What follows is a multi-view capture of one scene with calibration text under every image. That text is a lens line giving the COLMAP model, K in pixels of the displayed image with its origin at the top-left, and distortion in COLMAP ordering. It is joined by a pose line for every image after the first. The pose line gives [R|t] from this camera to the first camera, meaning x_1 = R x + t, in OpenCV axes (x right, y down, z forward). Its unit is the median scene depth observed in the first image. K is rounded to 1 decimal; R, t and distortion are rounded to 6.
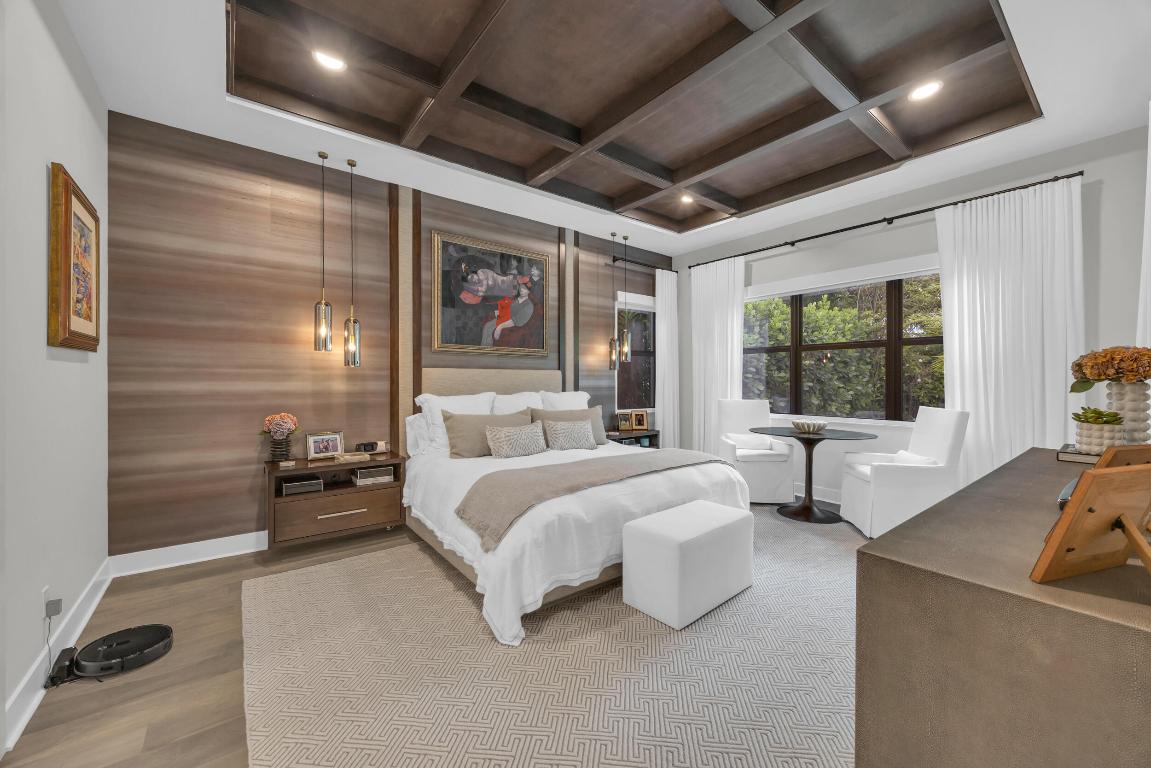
lens RADIAL K [[442.1, 0, 579.3], [0, 442.1, 380.2], [0, 0, 1]] dist [-0.003638, 0.000576]
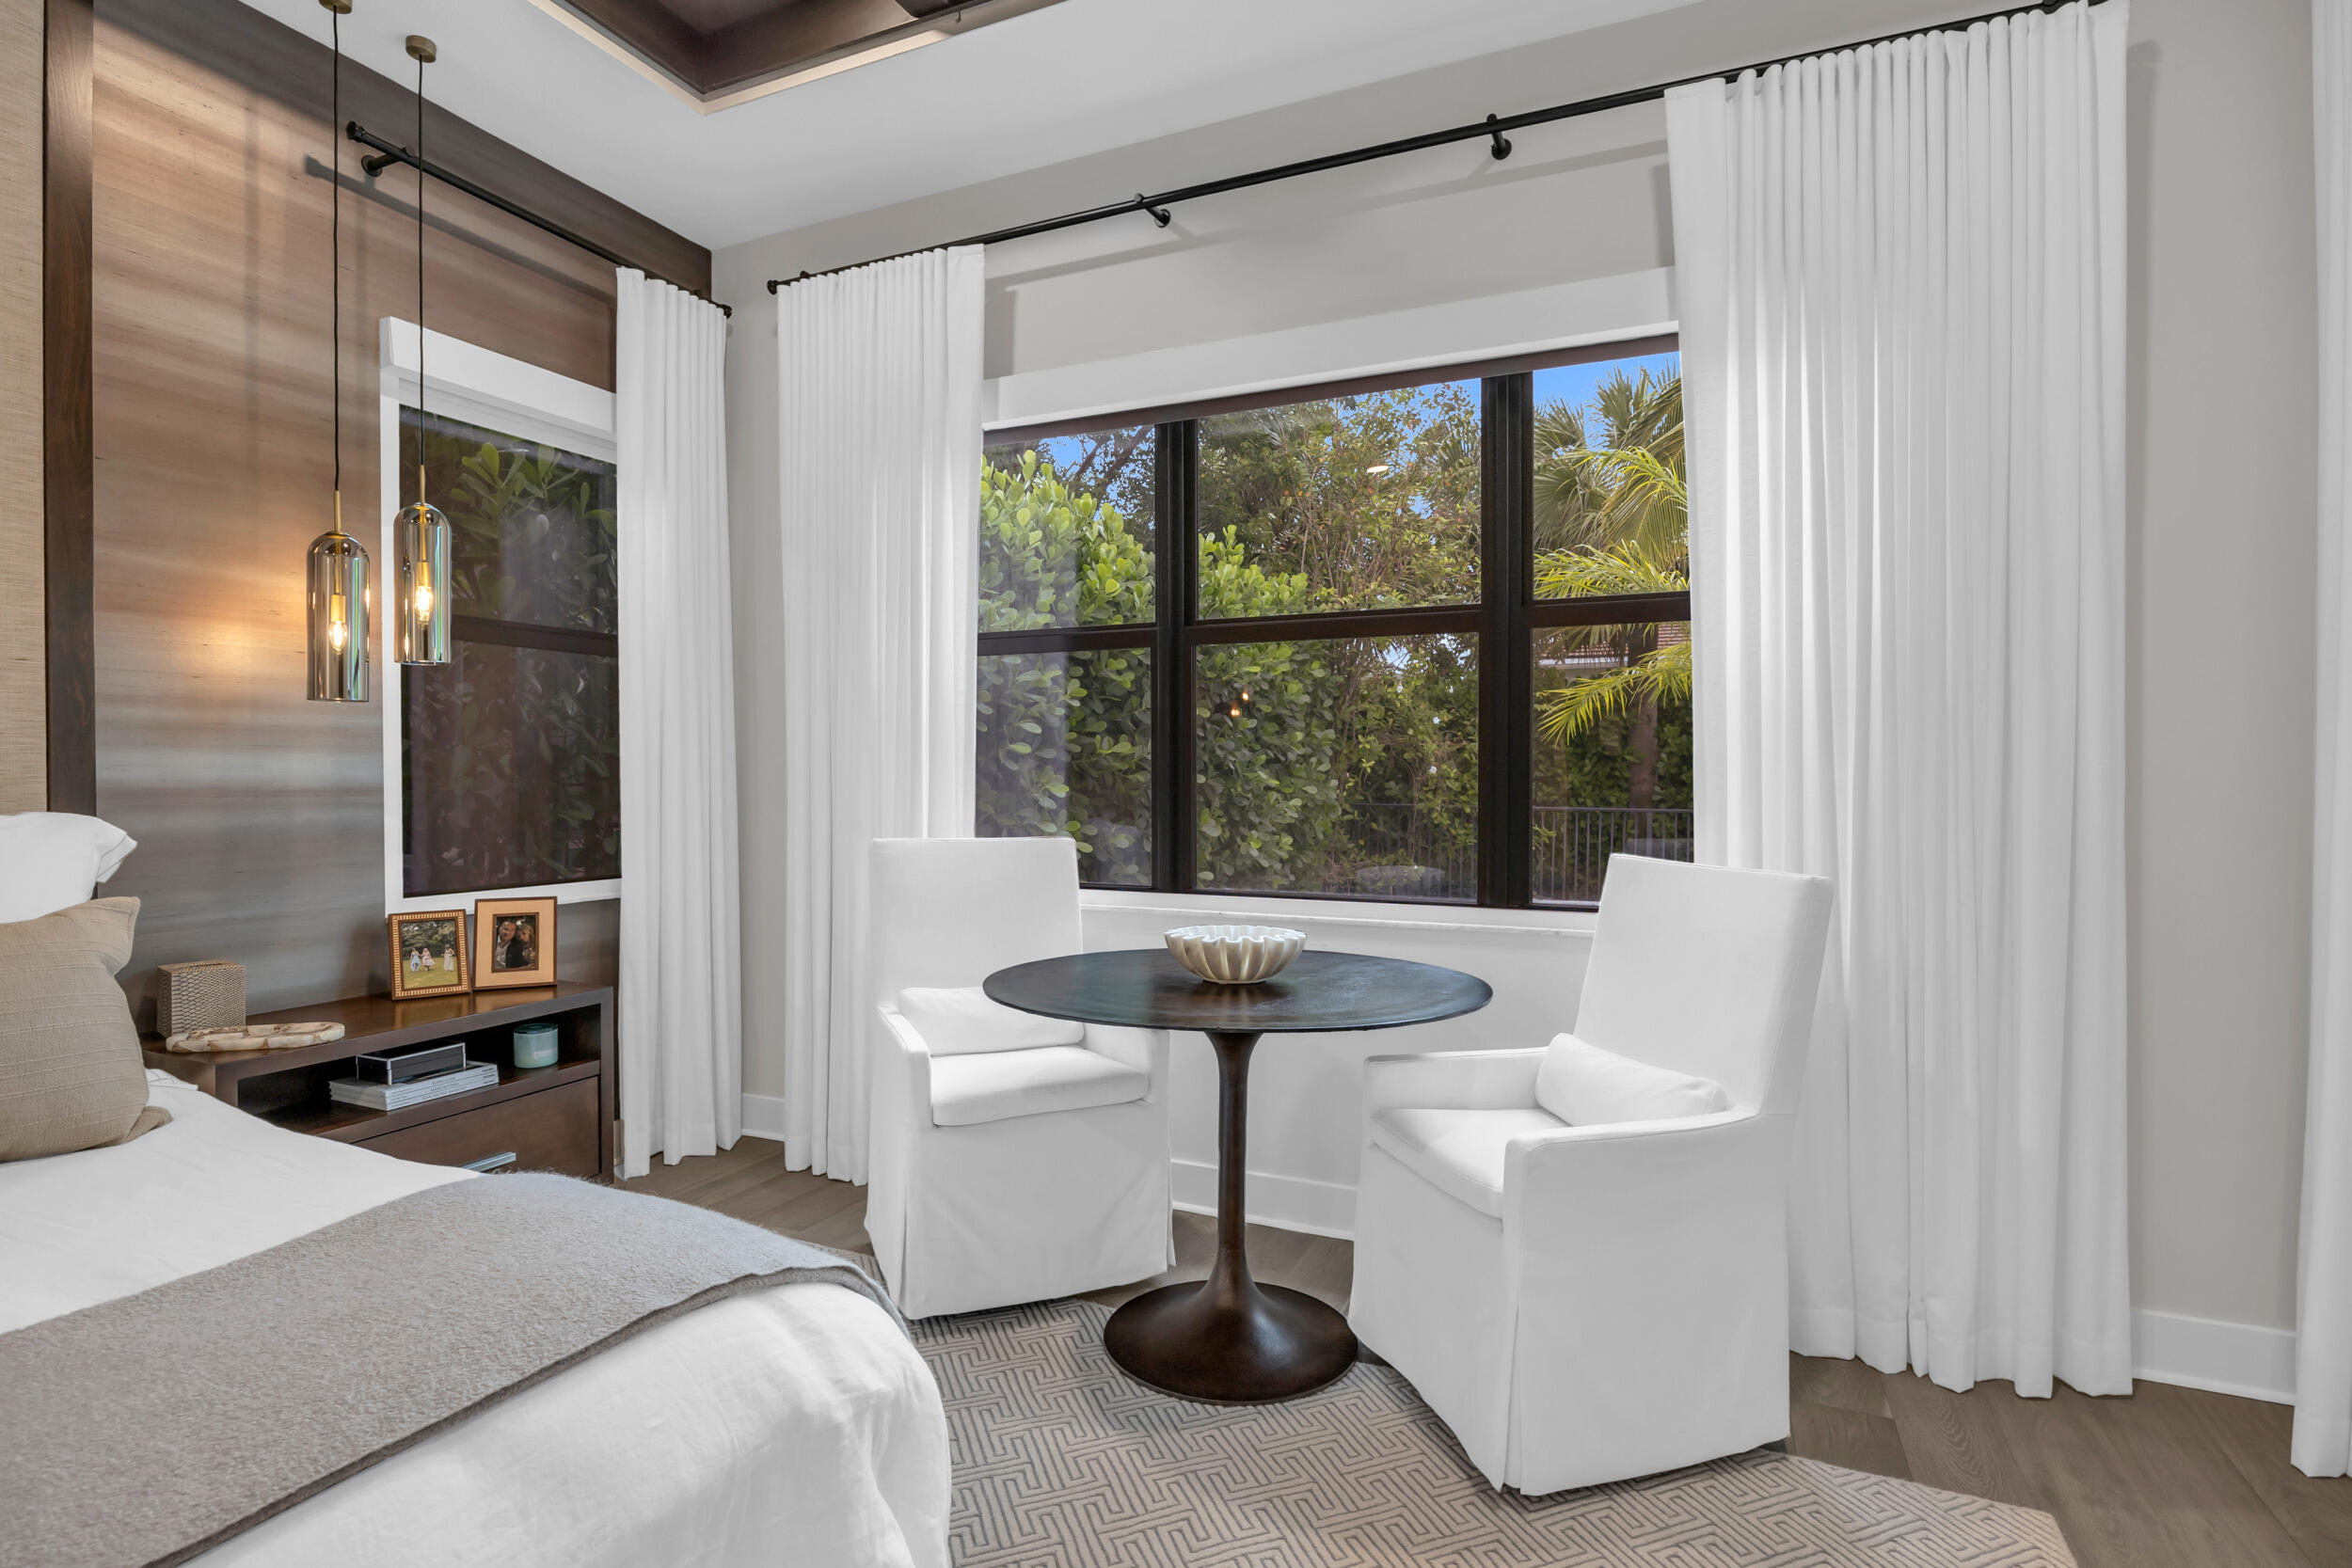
lens RADIAL K [[1182.8, 0, 1189.0], [0, 1182.8, 791.3], [0, 0, 1]] dist [-0.001708, -0.000434]
pose [[0.883420, -0.006292, 0.468539, 0.185994], [-0.000668, 0.999892, 0.014687, 0.010195], [-0.468581, -0.013287, 0.883321, 0.409286]]
